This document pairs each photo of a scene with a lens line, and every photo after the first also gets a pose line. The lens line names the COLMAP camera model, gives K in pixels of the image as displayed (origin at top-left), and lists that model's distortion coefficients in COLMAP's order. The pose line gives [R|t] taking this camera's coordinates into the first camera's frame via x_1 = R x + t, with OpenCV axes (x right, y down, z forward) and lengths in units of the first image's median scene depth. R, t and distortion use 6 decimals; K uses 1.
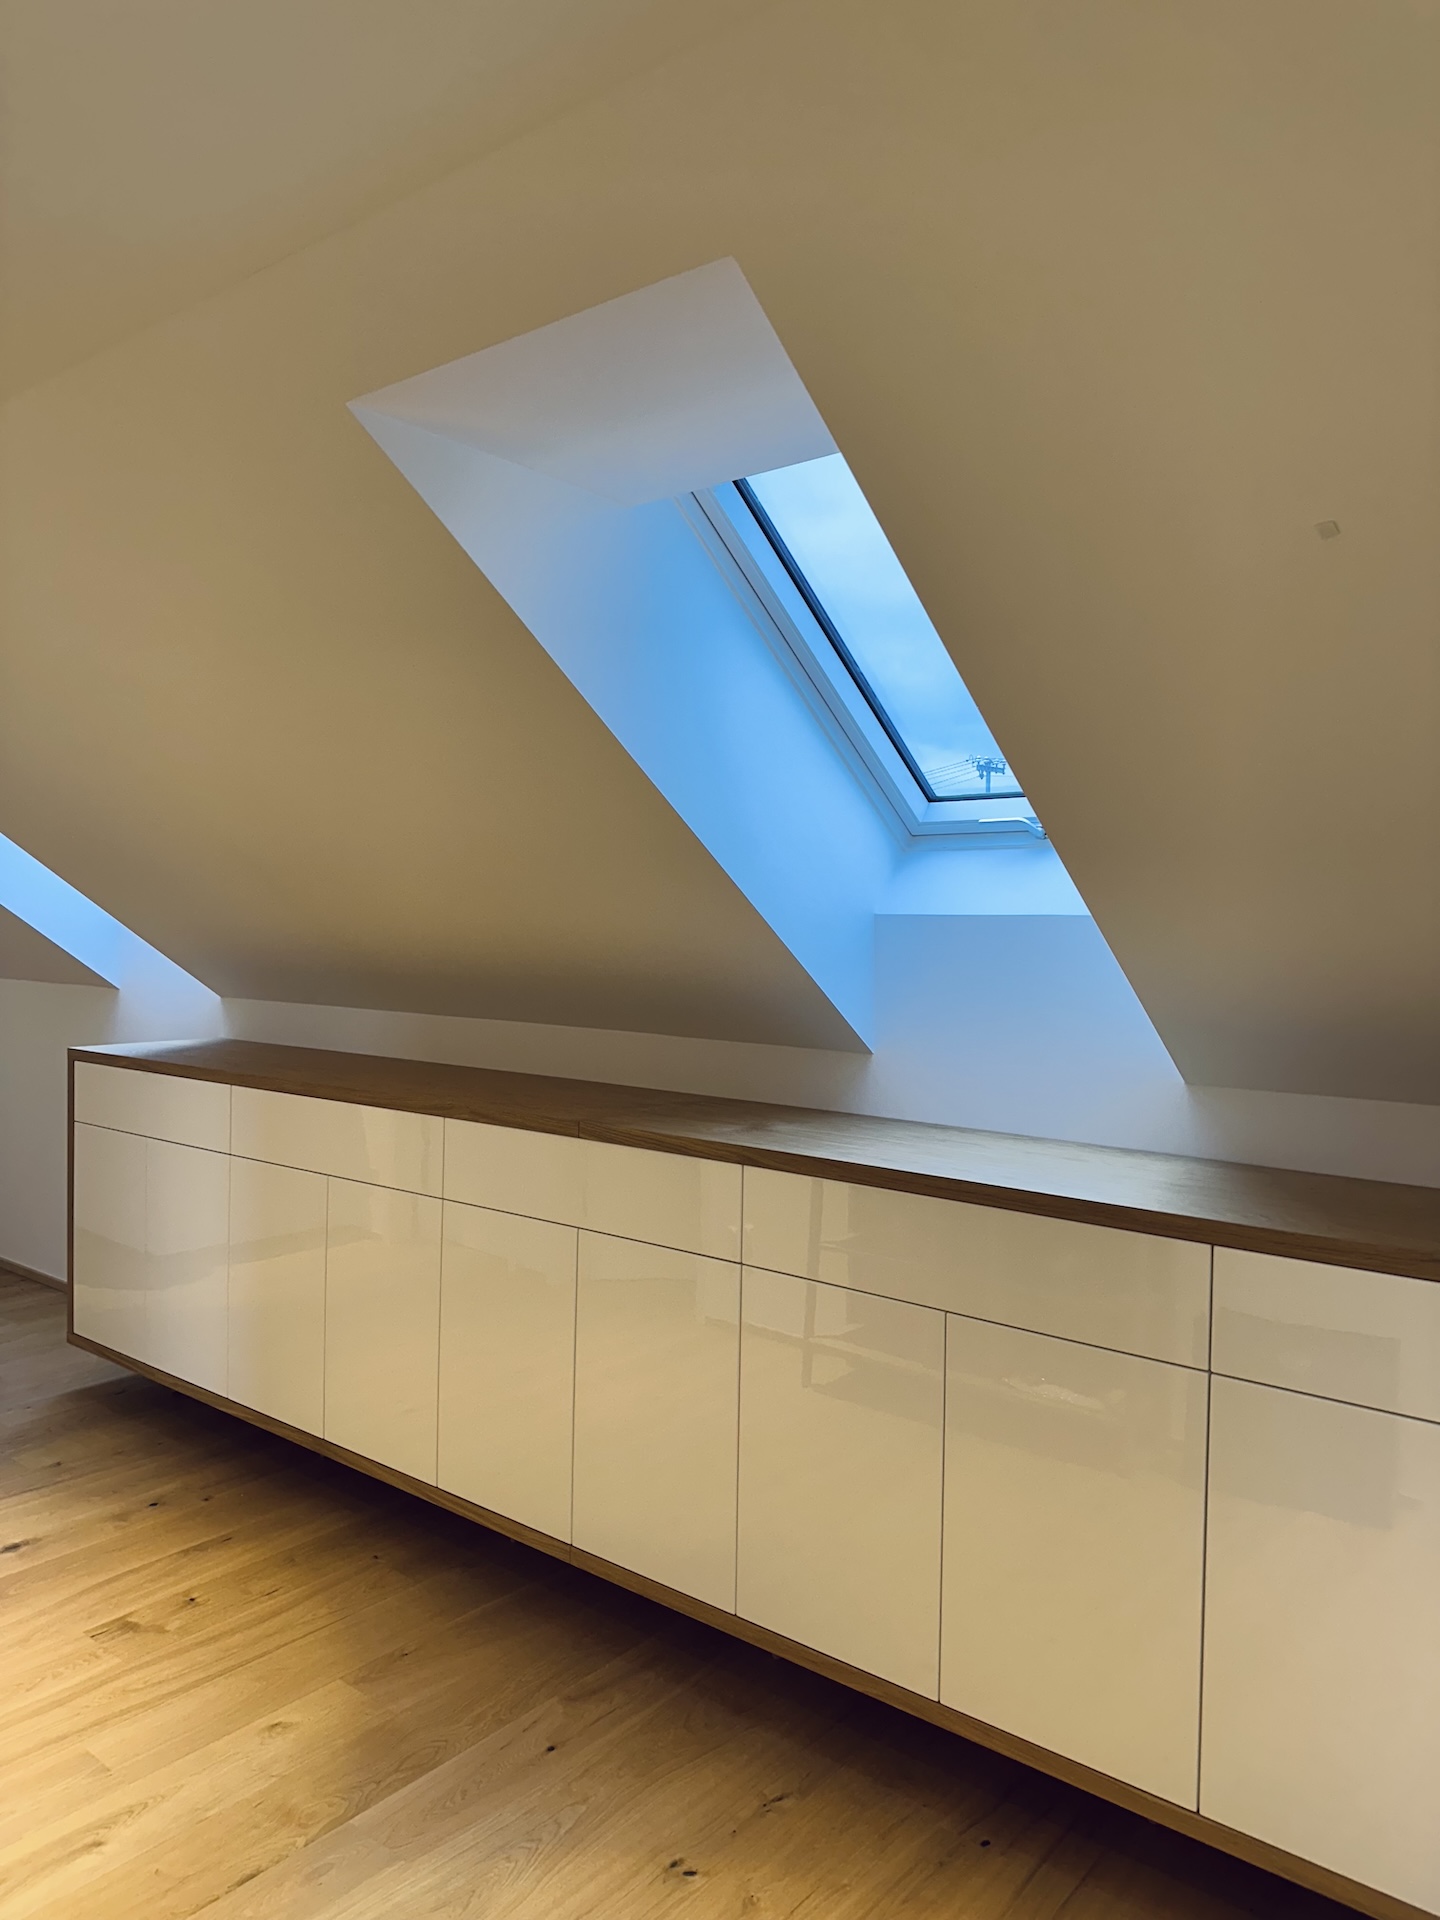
lens RADIAL K [[1344.2, 0, 722.3], [0, 1344.2, 962.4], [0, 0, 1]] dist [0.029596, -0.037381]
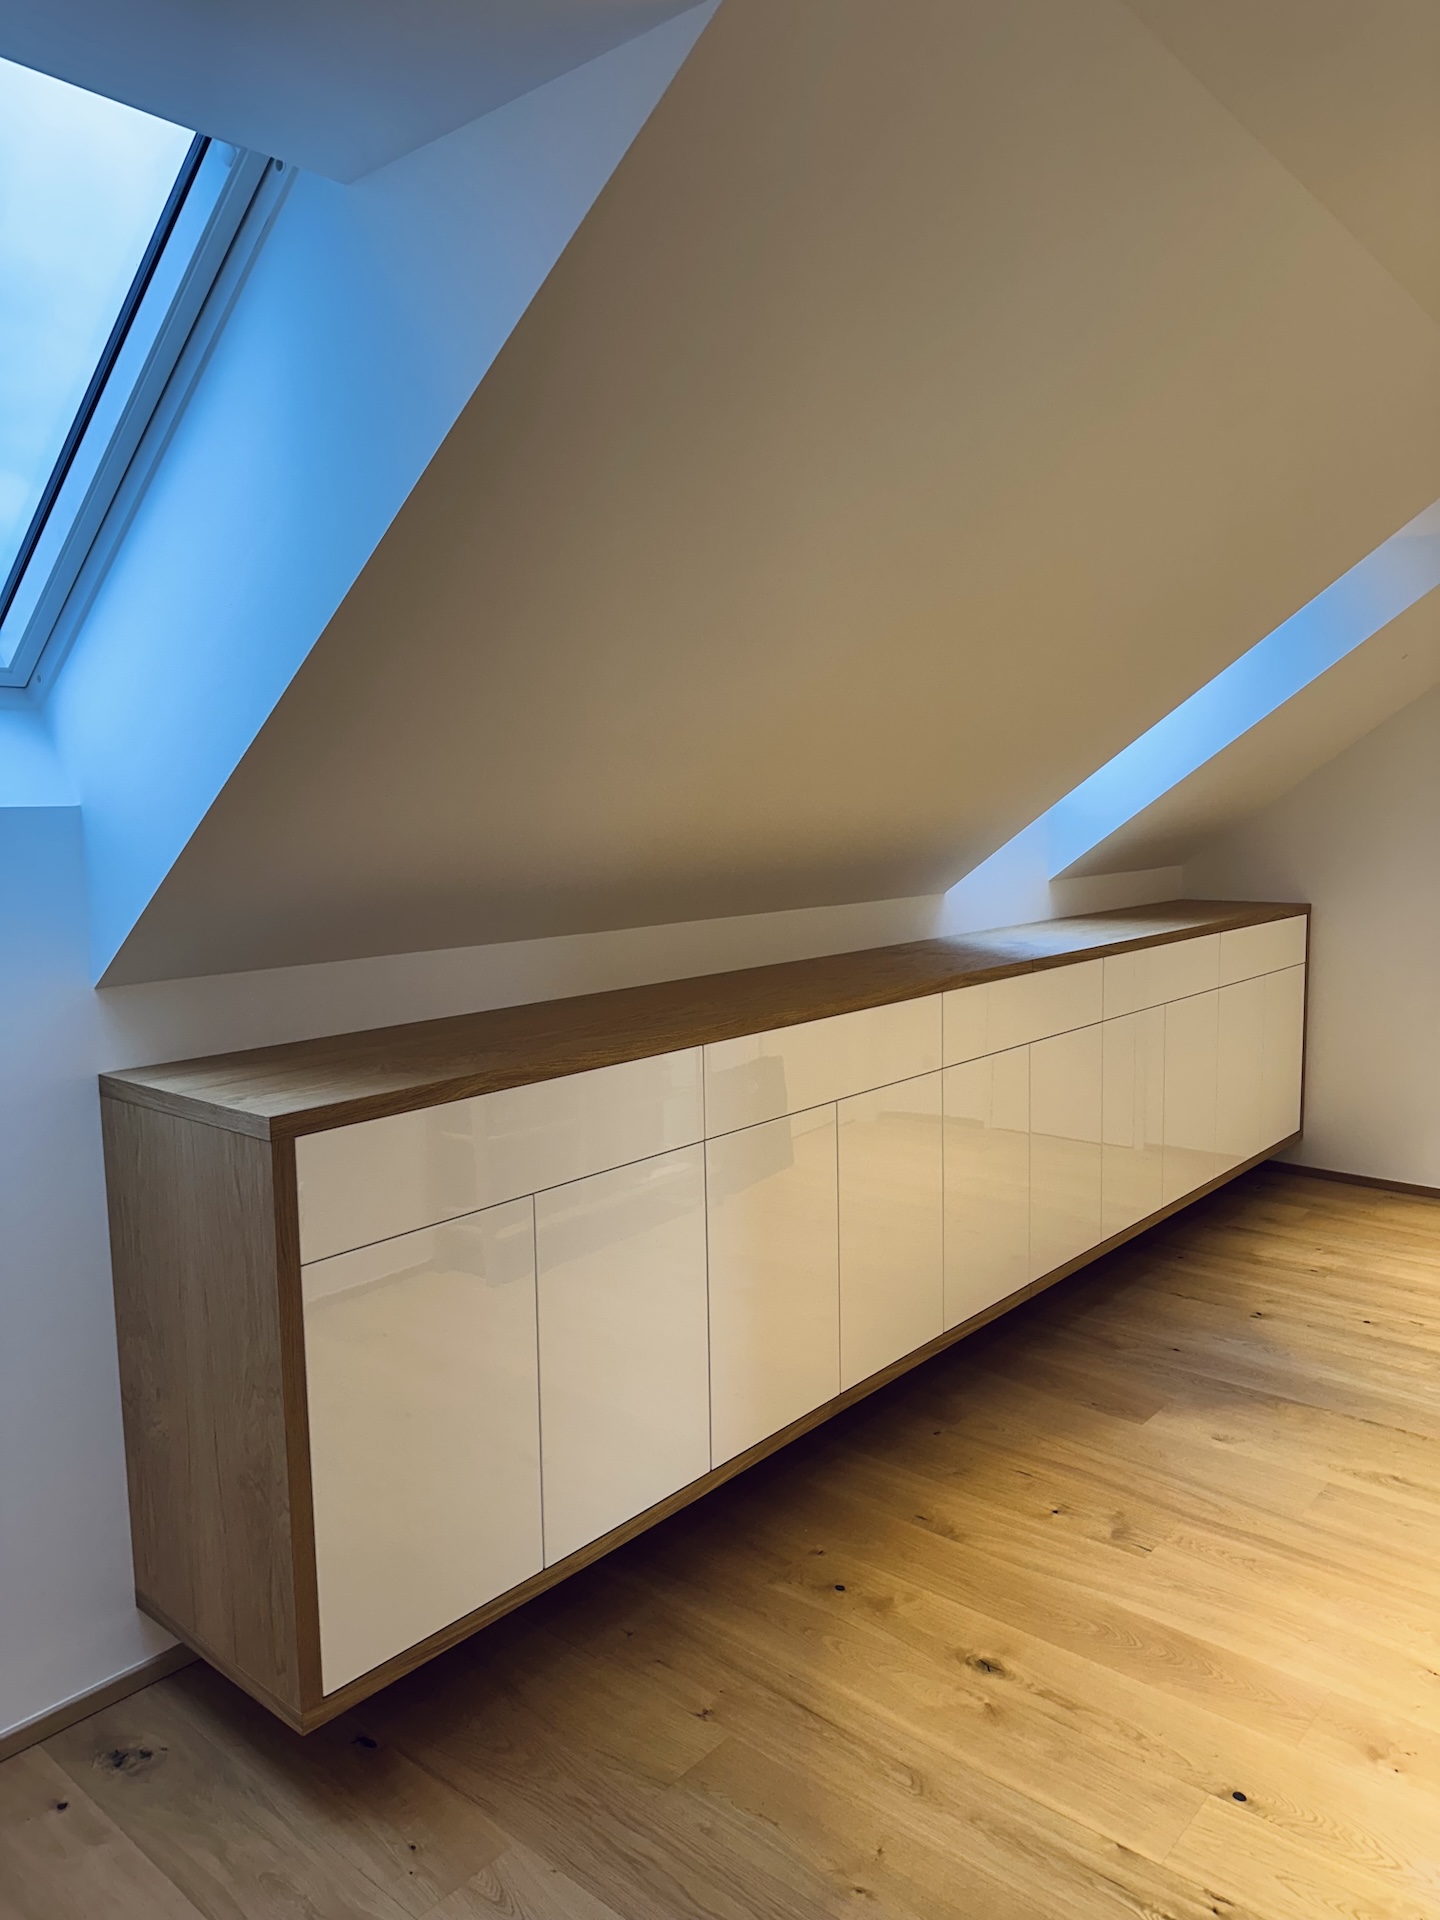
lens RADIAL K [[1344.2, 0, 723.2], [0, 1344.2, 956.3], [0, 0, 1]] dist [0.029596, -0.037381]
pose [[0.034970, -0.124394, 0.991617, -1.395442], [0.061354, 0.990619, 0.122105, -0.052955], [-0.997503, 0.056569, 0.042274, 1.257484]]
